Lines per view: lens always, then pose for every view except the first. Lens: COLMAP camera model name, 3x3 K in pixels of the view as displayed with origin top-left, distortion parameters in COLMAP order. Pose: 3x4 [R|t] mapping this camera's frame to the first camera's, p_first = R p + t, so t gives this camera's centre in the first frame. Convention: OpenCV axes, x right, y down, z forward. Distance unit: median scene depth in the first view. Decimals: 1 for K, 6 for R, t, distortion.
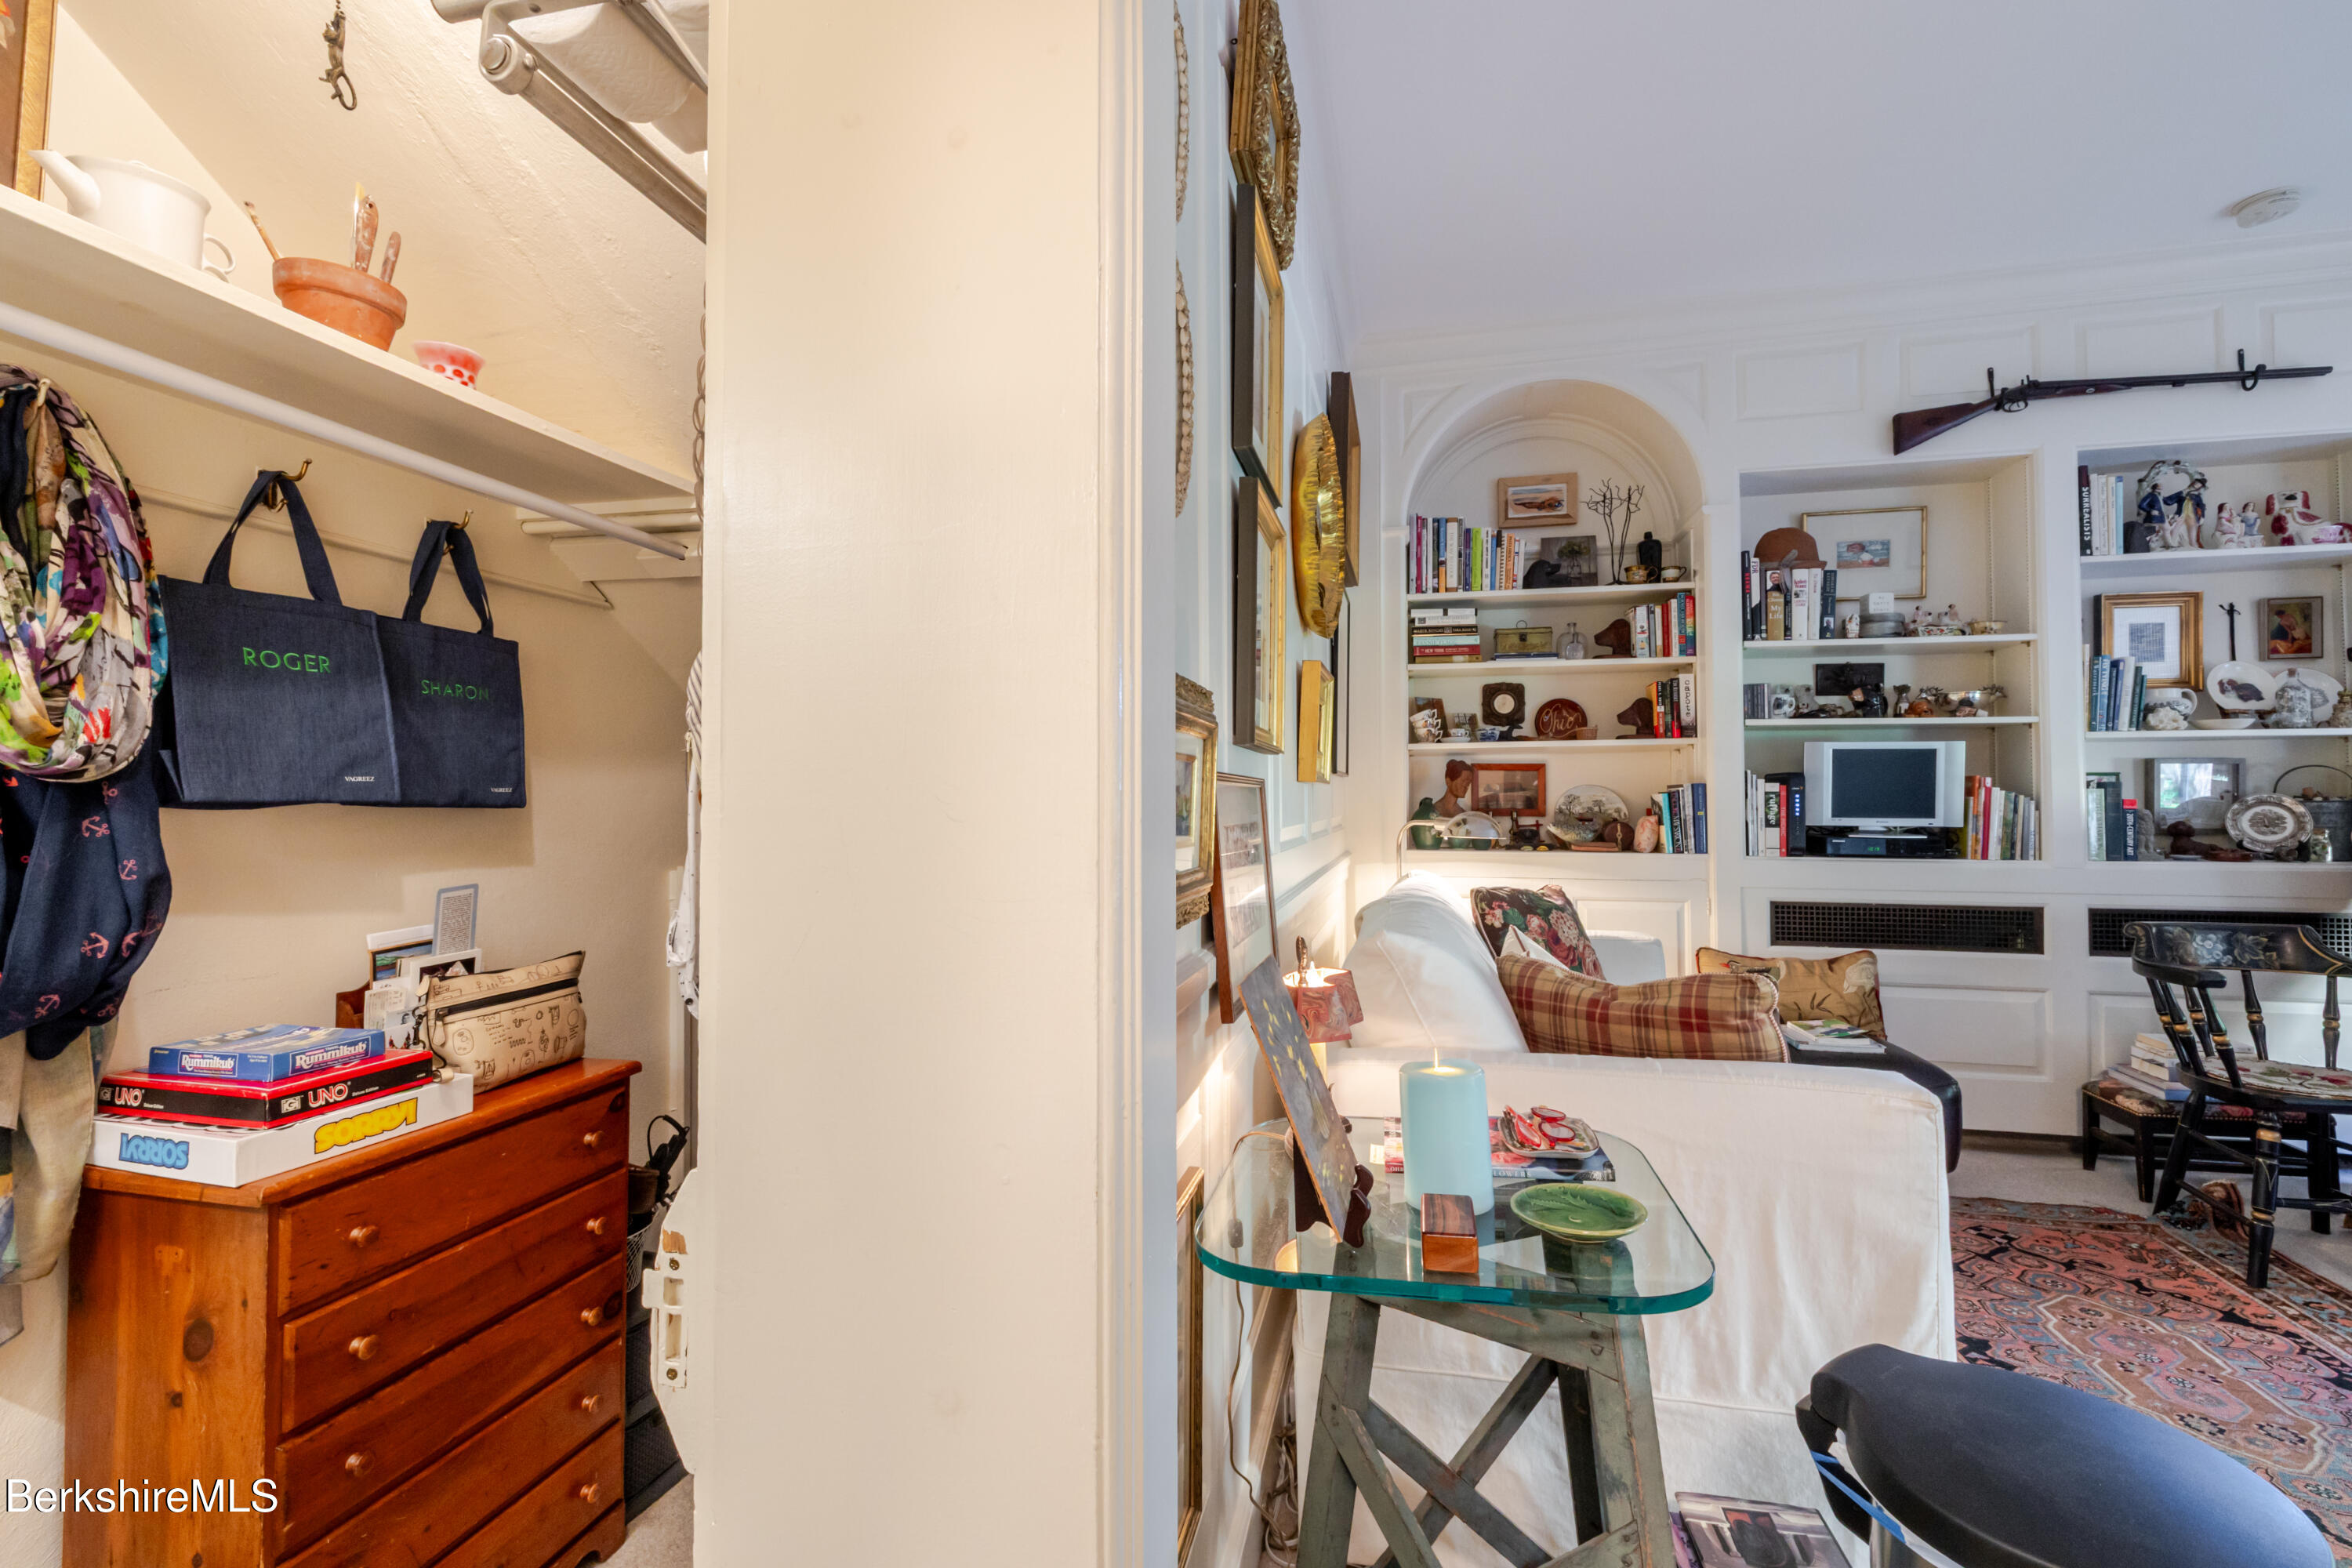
lens RADIAL K [[1005.7, 0, 1191.5], [0, 1005.7, 780.9], [0, 0, 1]] dist [-0.002438, -0.000693]
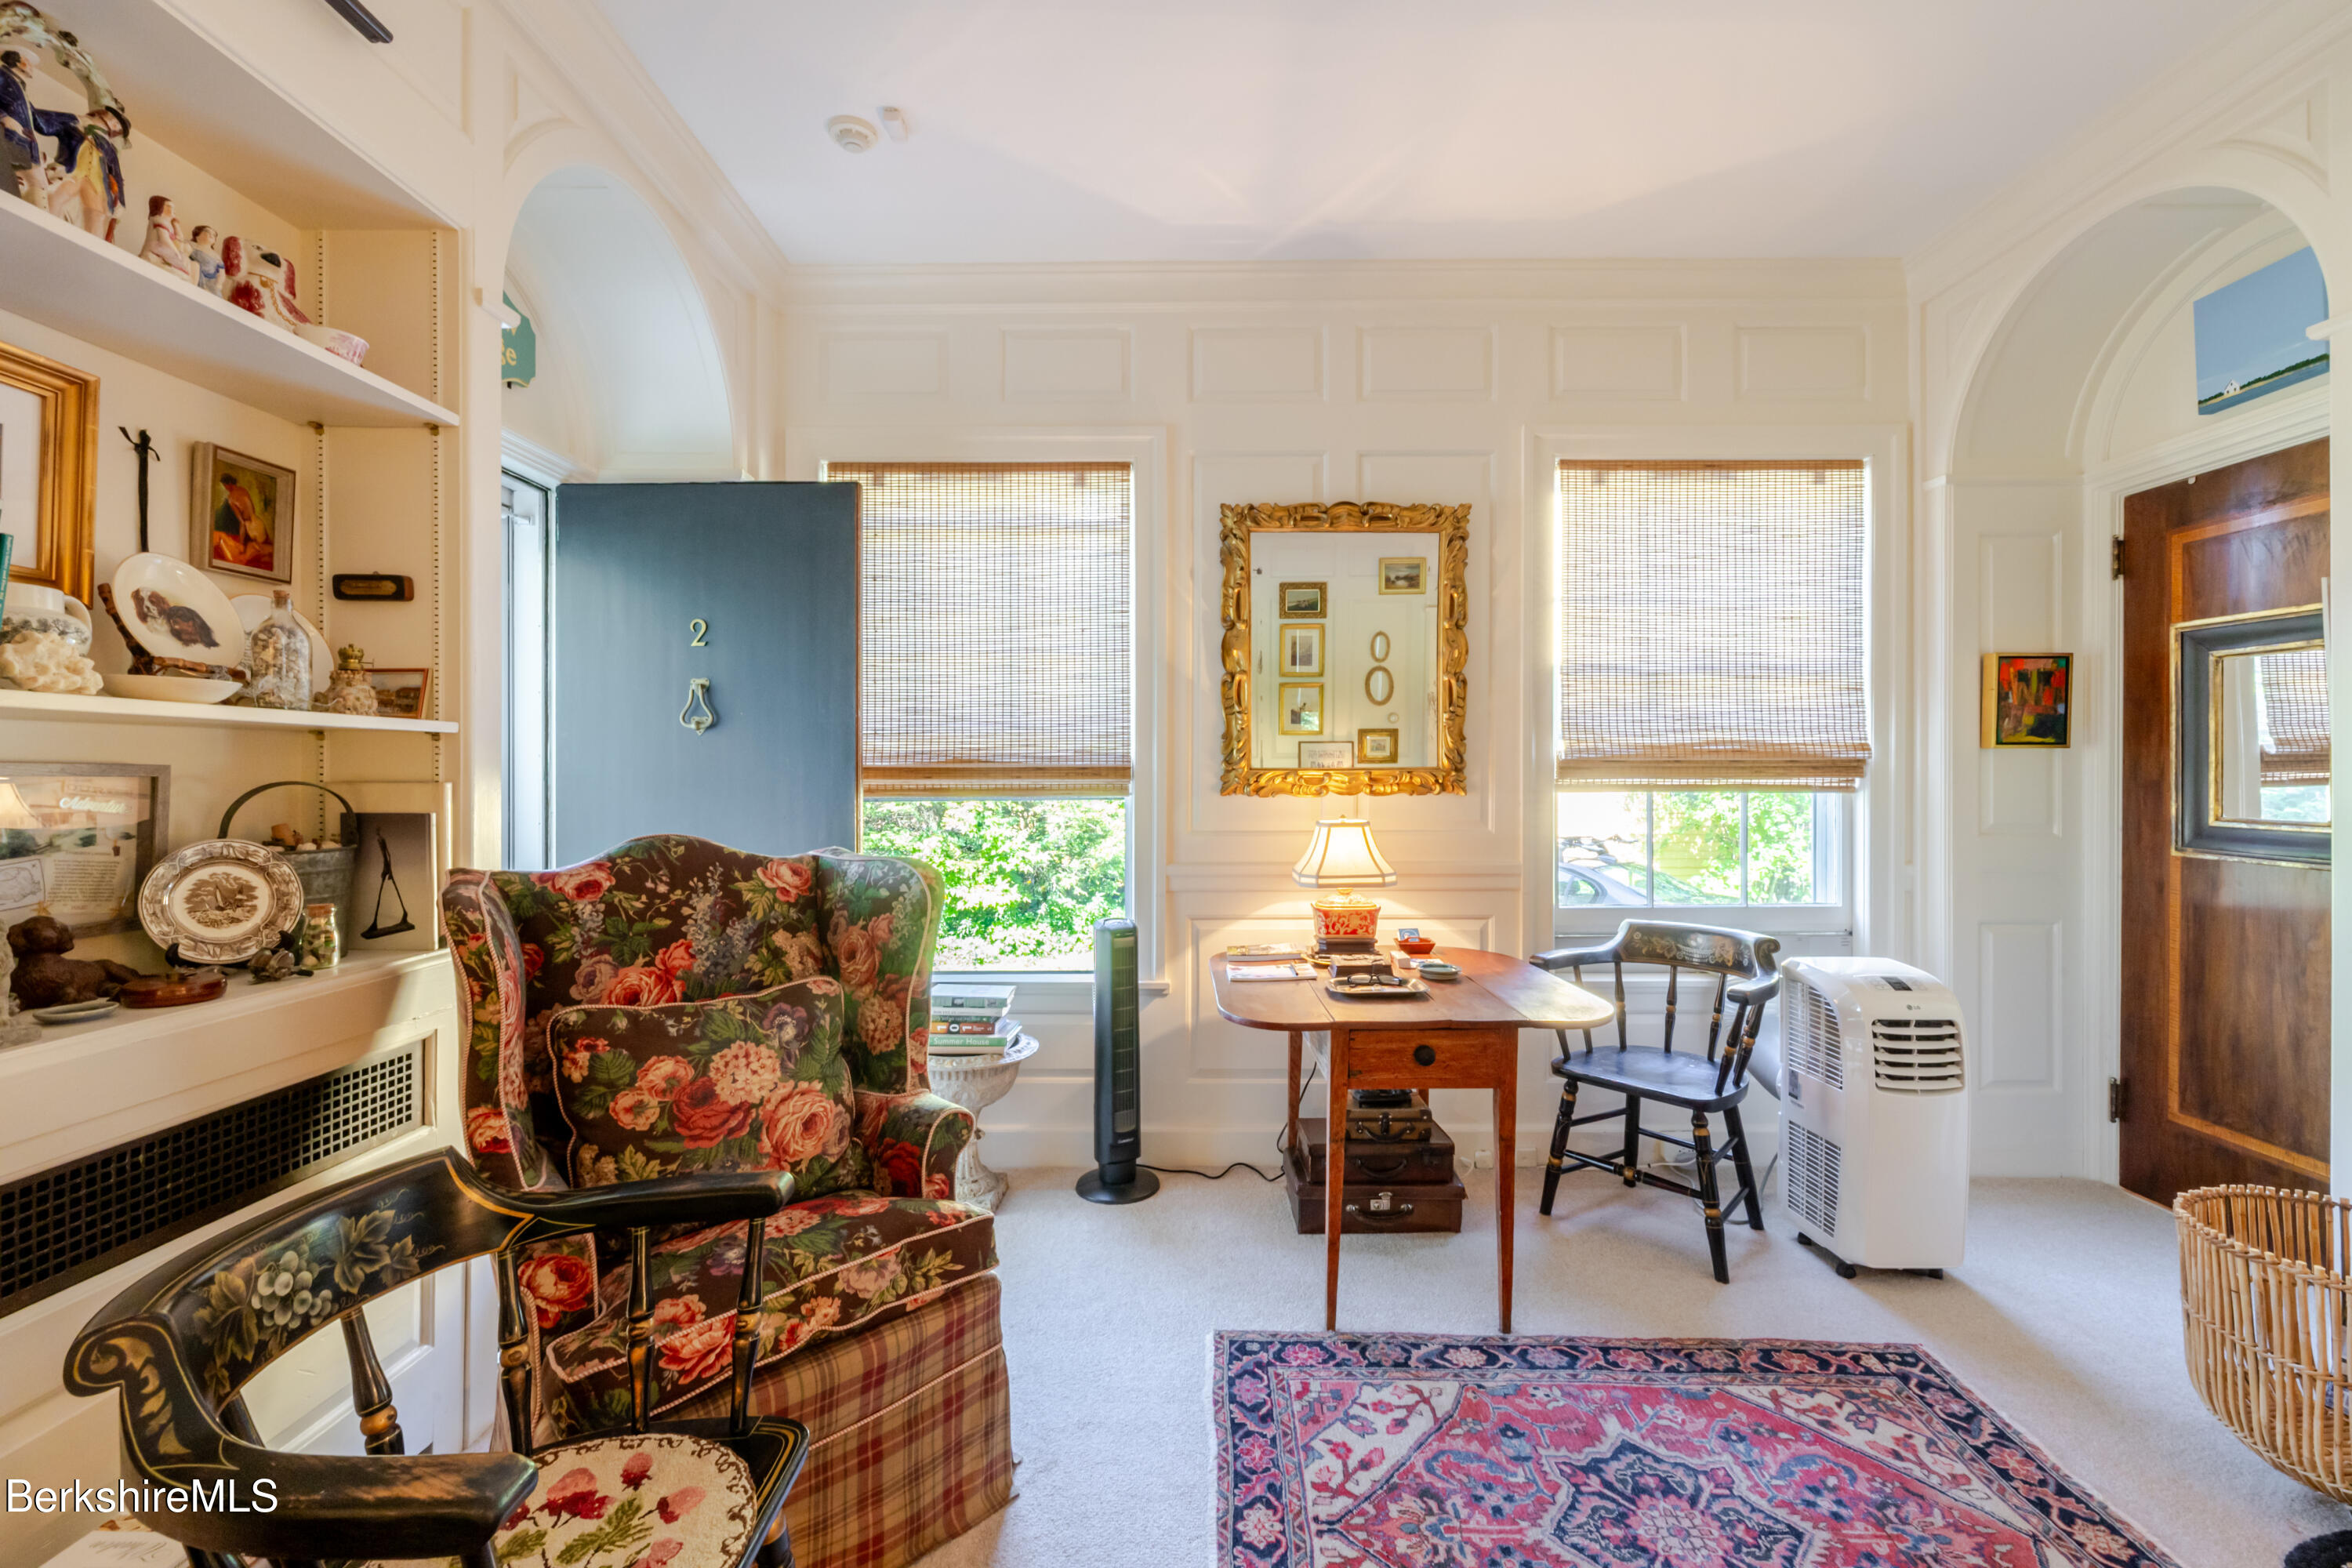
lens RADIAL K [[1005.7, 0, 1185.2], [0, 1005.7, 776.4], [0, 0, 1]] dist [-0.002438, -0.000693]
pose [[-0.214517, 0.004296, 0.976711, 0.318338], [-0.018086, 0.999801, -0.008370, -0.014373], [-0.976553, -0.019461, -0.214396, 0.414043]]
